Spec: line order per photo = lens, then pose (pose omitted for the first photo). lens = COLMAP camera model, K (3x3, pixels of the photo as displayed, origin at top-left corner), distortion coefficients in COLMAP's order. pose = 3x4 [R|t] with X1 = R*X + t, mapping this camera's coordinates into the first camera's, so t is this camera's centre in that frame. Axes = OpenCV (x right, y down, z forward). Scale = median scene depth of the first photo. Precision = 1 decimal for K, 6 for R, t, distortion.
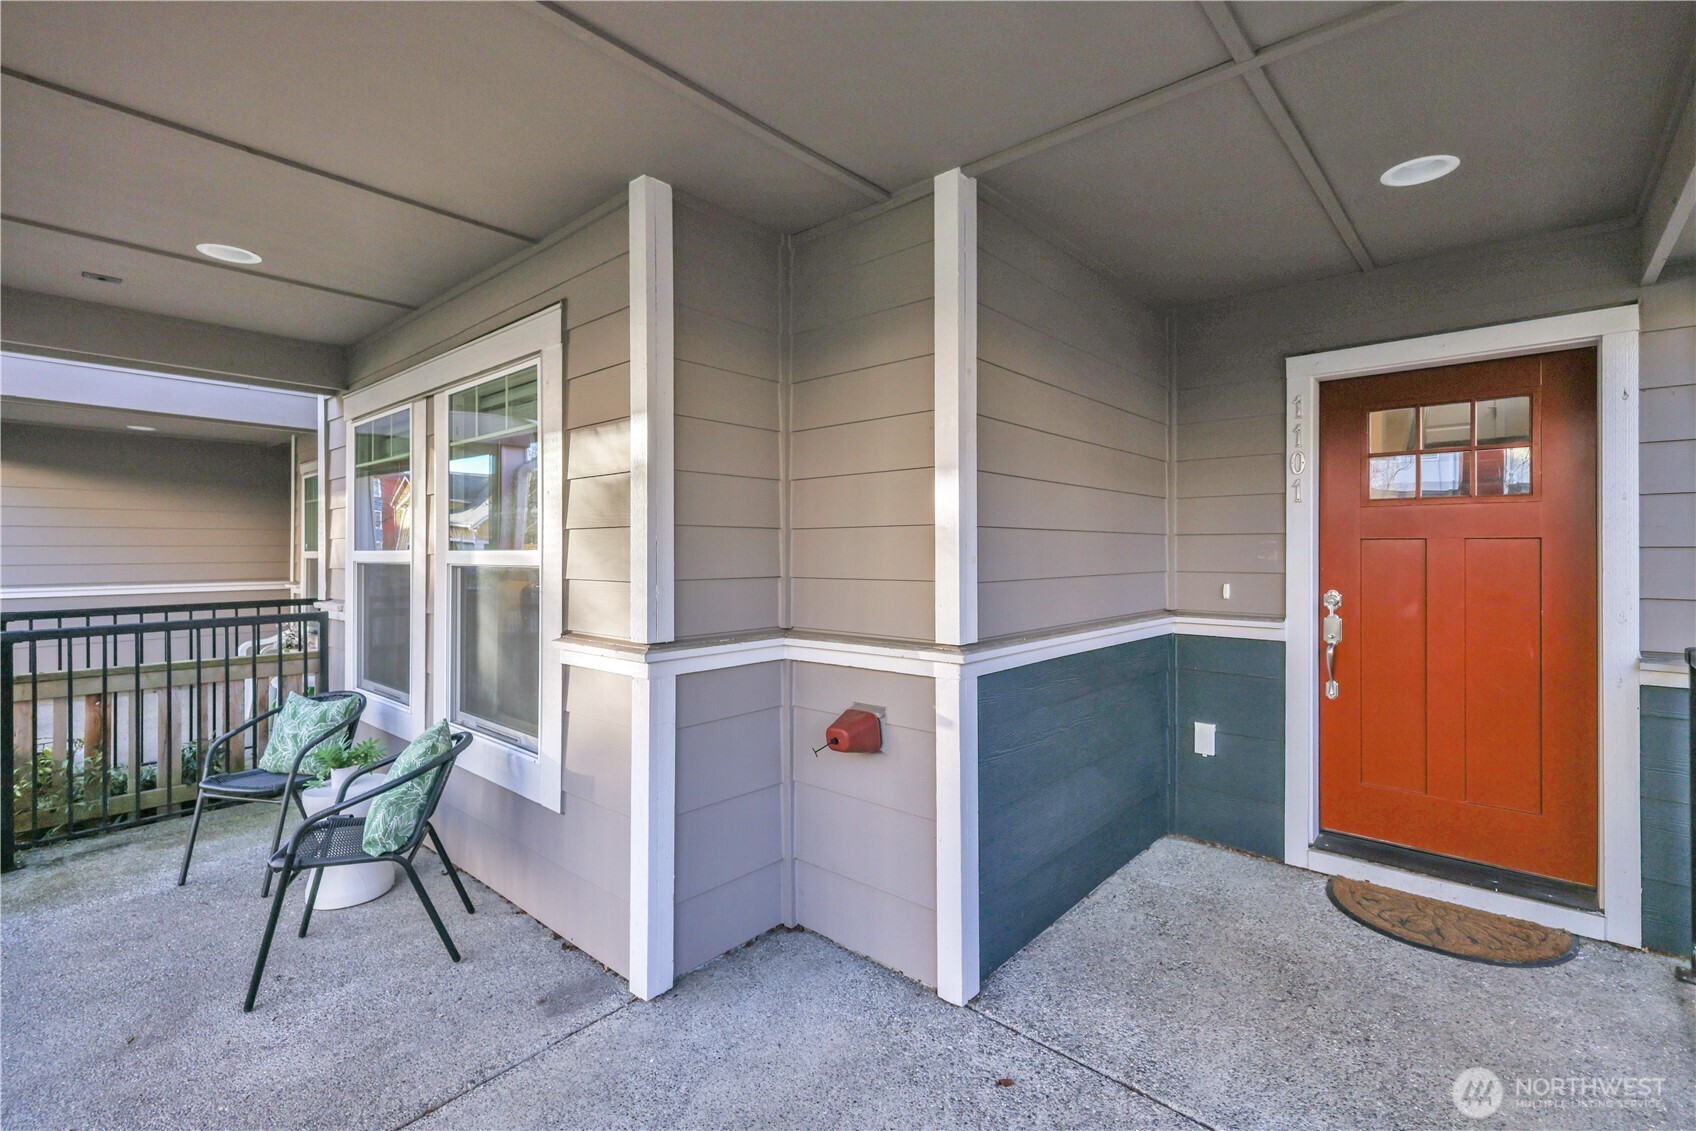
lens RADIAL K [[761.9, 0, 849.9], [0, 761.9, 550.5], [0, 0, 1]] dist [-0.000444, -0.000408]
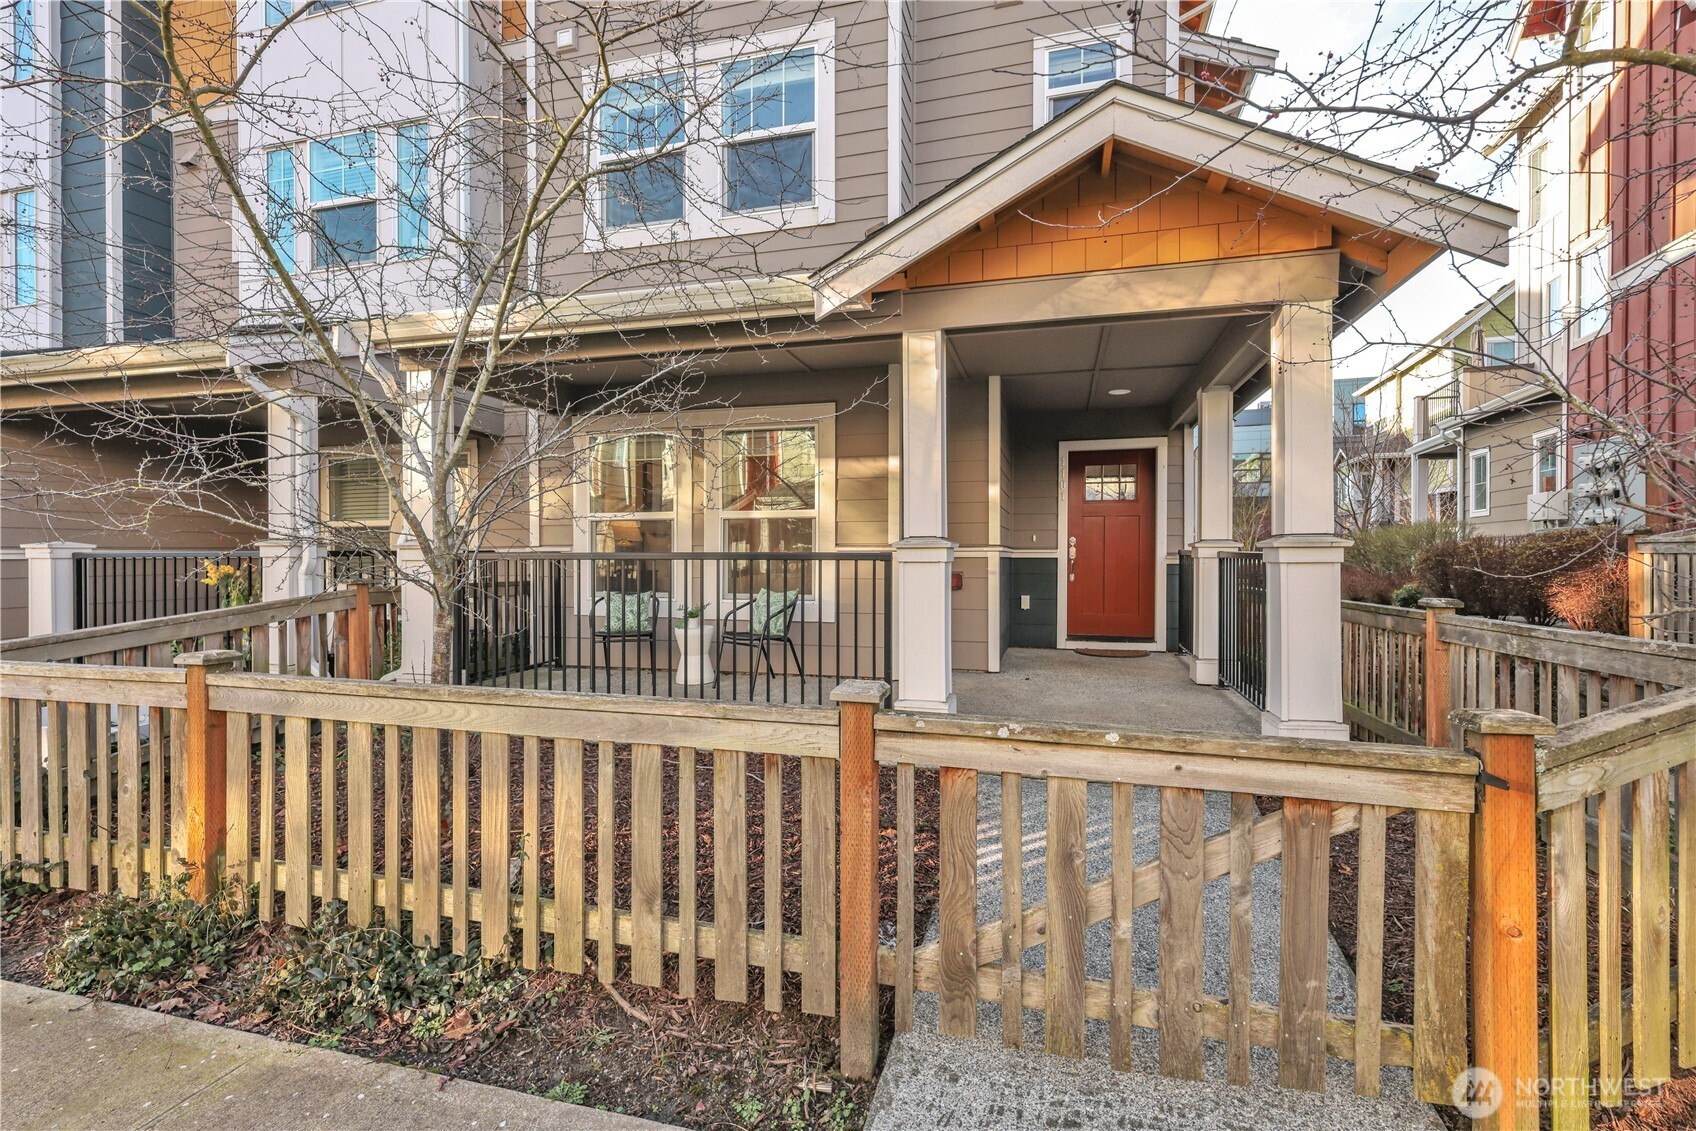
lens RADIAL K [[761.9, 0, 843.7], [0, 761.9, 565.5], [0, 0, 1]] dist [-0.000444, -0.000408]
pose [[0.898255, -0.003188, 0.439464, -1.321960], [-0.001356, 0.999949, 0.010026, 0.142509], [-0.439473, -0.009601, 0.898204, -1.055609]]
